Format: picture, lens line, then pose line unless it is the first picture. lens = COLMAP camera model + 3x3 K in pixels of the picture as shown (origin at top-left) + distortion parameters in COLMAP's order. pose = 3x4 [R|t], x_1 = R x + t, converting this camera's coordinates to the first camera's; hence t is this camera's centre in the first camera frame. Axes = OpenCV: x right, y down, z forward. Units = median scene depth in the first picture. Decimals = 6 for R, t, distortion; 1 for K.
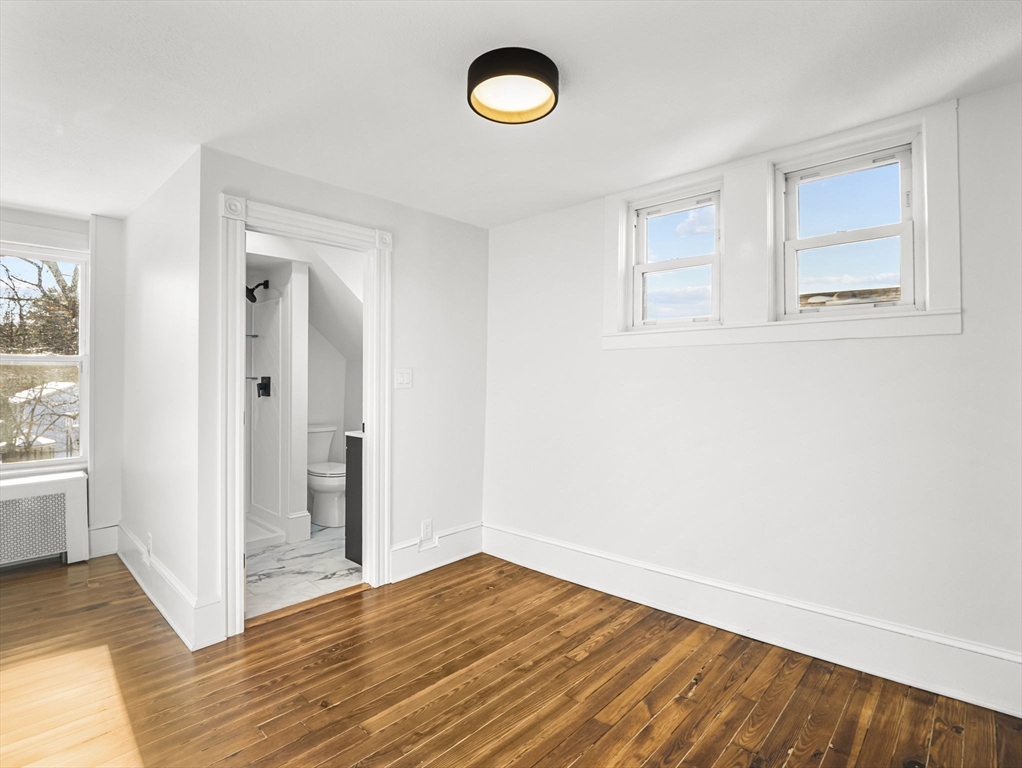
lens RADIAL K [[502.4, 0, 507.3], [0, 502.4, 384.8], [0, 0, 1]] dist [-0.012389, -0.000766]
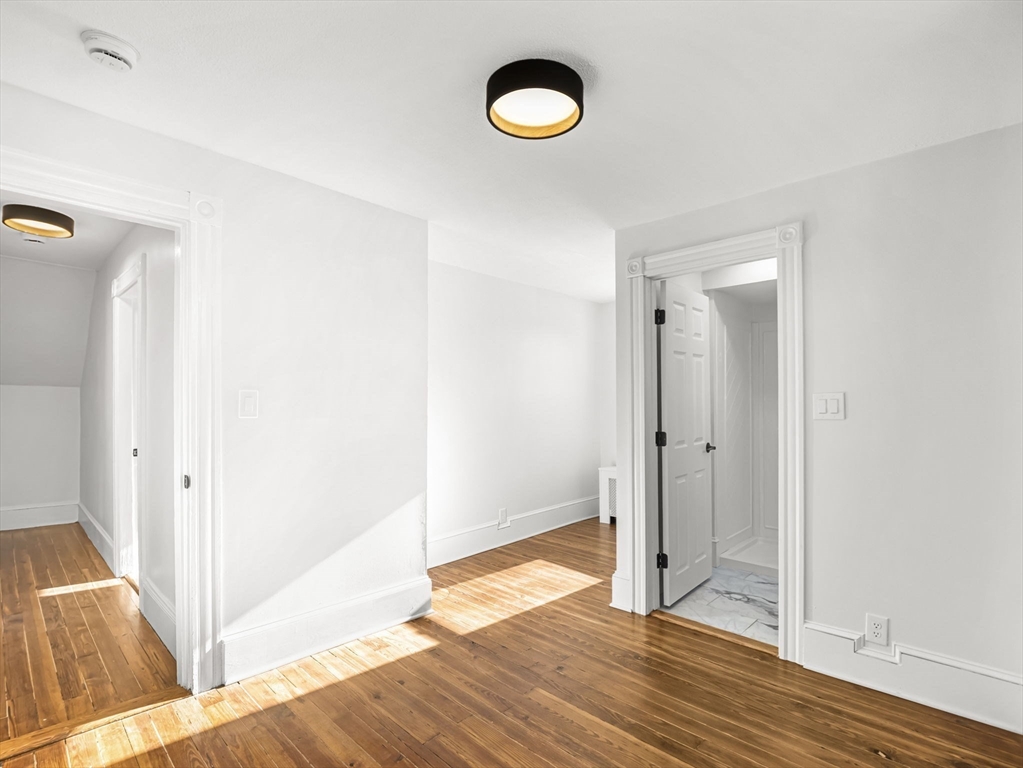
lens RADIAL K [[497.1, 0, 511.1], [0, 497.1, 406.5], [0, 0, 1]] dist [-0.004500, -0.000945]
pose [[0.013882, 0.006534, -0.999882, 0.609567], [-0.011454, 0.999914, 0.006375, -0.012679], [0.999838, 0.011364, 0.013956, 0.600560]]
